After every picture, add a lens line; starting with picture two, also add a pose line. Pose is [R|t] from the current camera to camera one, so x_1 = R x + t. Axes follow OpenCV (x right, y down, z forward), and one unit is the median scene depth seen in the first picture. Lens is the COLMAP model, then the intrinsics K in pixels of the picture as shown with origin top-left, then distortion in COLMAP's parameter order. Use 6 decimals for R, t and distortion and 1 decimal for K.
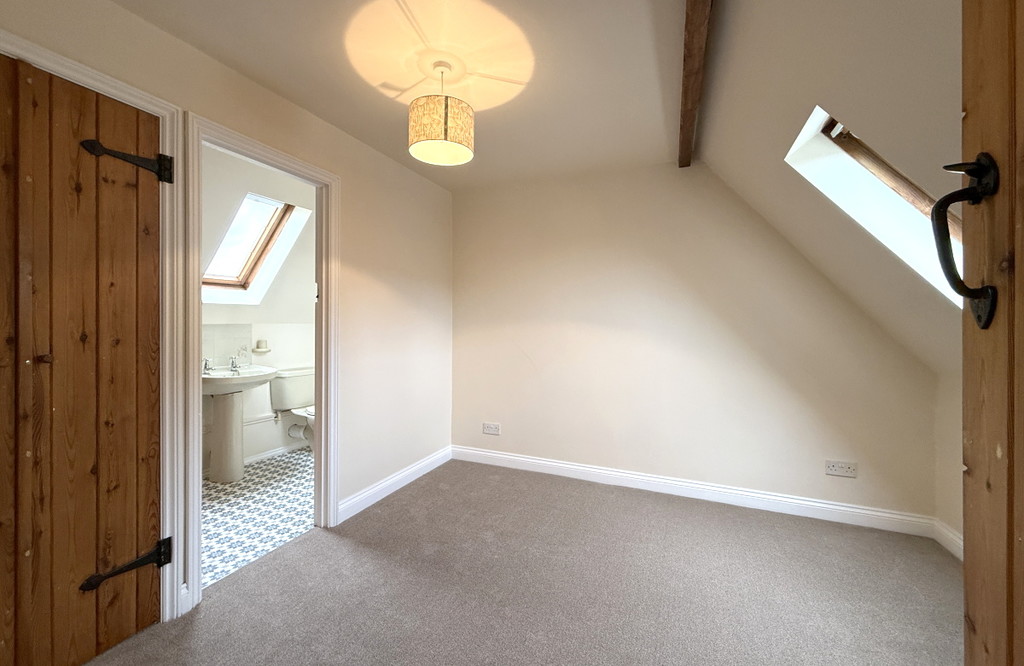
lens RADIAL K [[402.1, 0, 512.0], [0, 402.1, 333.0], [0, 0, 1]] dist [-0.002319, -0.000103]
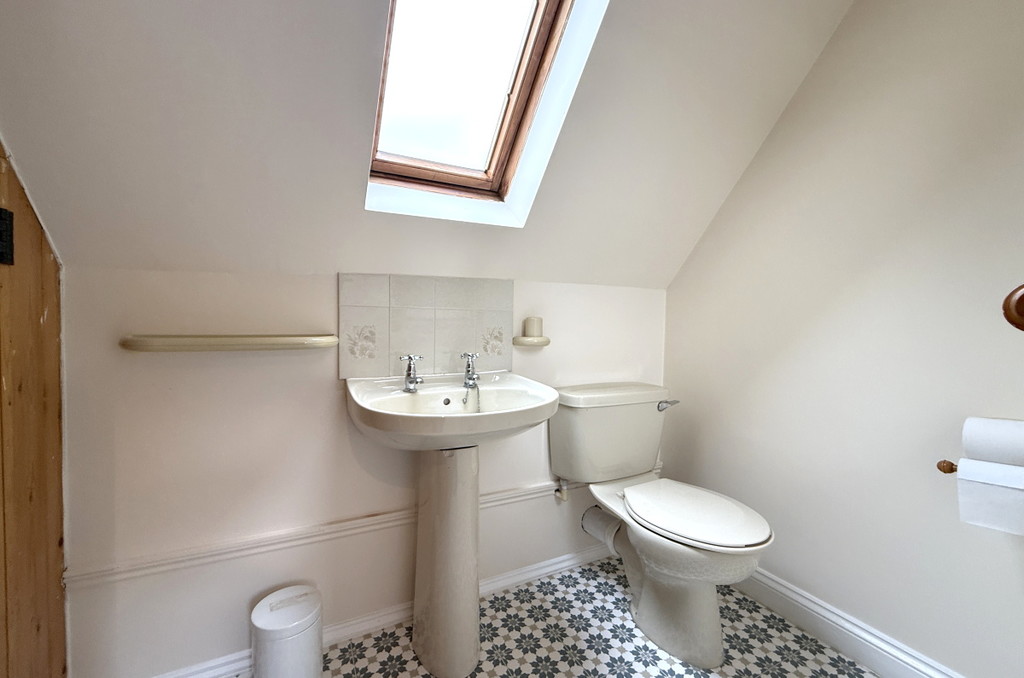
lens RADIAL K [[407.5, 0, 504.6], [0, 407.5, 339.1], [0, 0, 1]] dist [-0.000390, -0.000012]
pose [[0.765385, 0.026402, -0.643031, -0.360692], [-0.015908, 0.999629, 0.022108, 0.031916], [0.643376, -0.006692, 0.765521, 0.642284]]
